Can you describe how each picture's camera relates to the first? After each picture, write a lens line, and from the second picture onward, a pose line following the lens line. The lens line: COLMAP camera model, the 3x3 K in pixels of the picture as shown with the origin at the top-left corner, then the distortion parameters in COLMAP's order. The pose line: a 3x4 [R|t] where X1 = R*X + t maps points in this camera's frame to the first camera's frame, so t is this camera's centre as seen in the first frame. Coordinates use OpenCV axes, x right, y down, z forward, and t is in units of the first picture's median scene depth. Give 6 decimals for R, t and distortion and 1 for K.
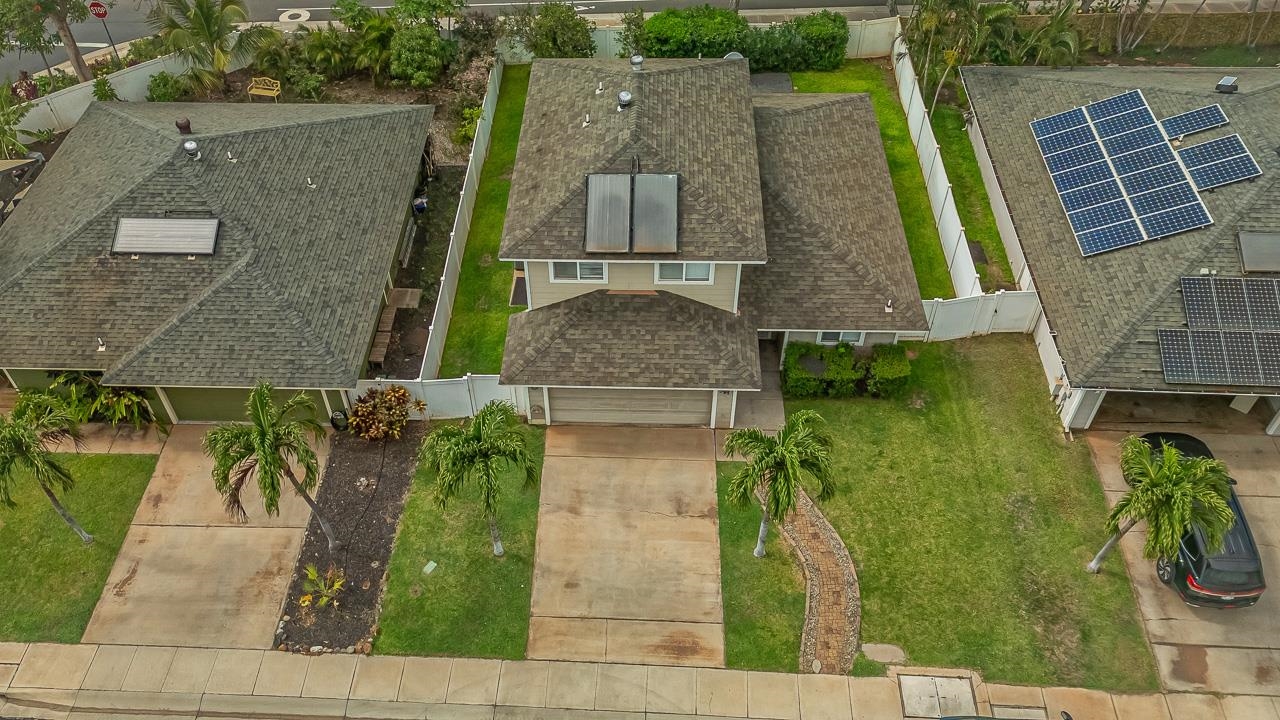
lens RADIAL K [[1052.0, 0, 587.2], [0, 1052.0, 361.7], [0, 0, 1]] dist [0.071147, -0.002901]
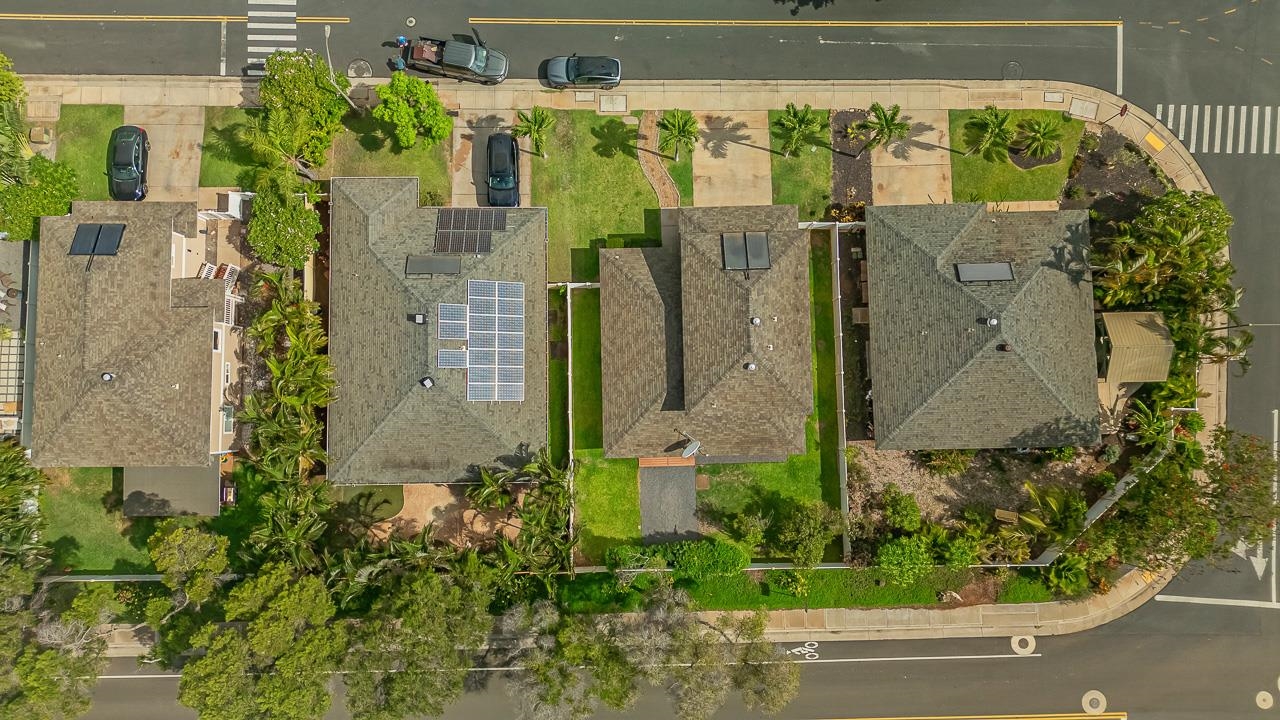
lens RADIAL K [[902.2, 0, 640.0], [0, 902.2, 360.0], [0, 0, 1]] dist [0.067726, -0.069297]
pose [[-0.996531, 0.080723, 0.020250, 0.235112], [-0.039096, -0.668867, 0.742354, -1.606523], [0.073469, 0.738987, 0.669702, -0.041016]]
